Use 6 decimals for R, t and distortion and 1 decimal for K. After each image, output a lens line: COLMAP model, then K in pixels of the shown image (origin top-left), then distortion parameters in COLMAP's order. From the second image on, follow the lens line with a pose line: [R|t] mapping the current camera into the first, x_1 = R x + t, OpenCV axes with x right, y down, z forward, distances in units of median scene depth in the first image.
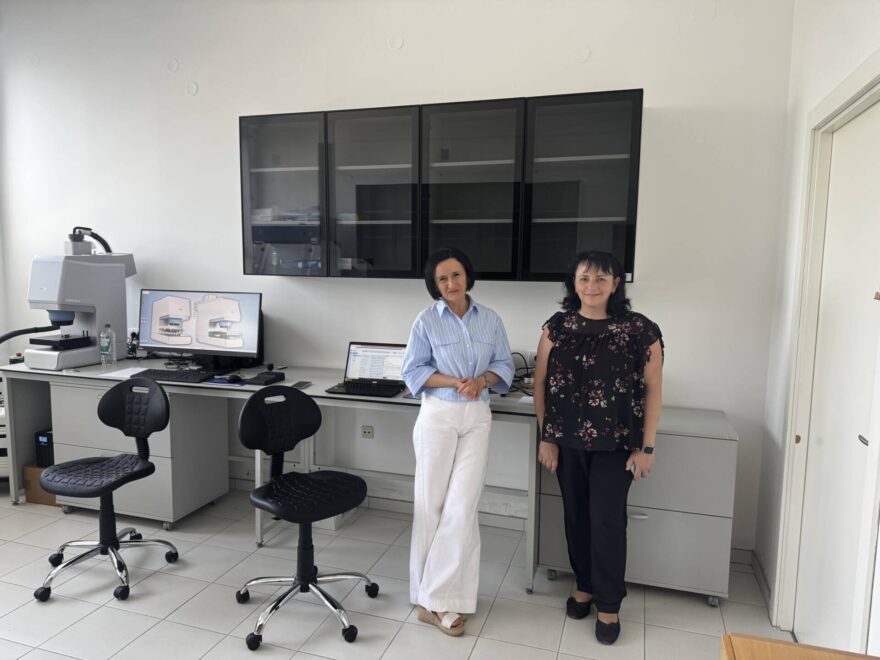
lens RADIAL K [[614.7, 0, 440.0], [0, 614.7, 330.0], [0, 0, 1]] dist [0.039010, -0.041759]
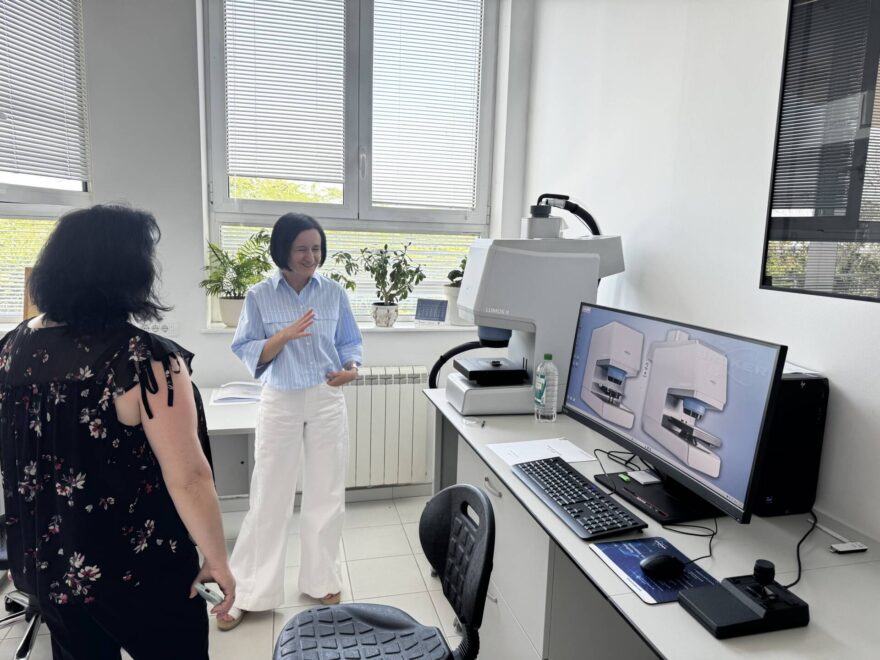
lens RADIAL K [[614.7, 0, 440.0], [0, 614.7, 330.0], [0, 0, 1]] dist [0.039010, -0.041759]
pose [[0.521503, 0.125645, -0.843948, -0.093770], [-0.105979, 0.990978, 0.082046, -0.072609], [0.846642, 0.046653, 0.530113, 0.612137]]
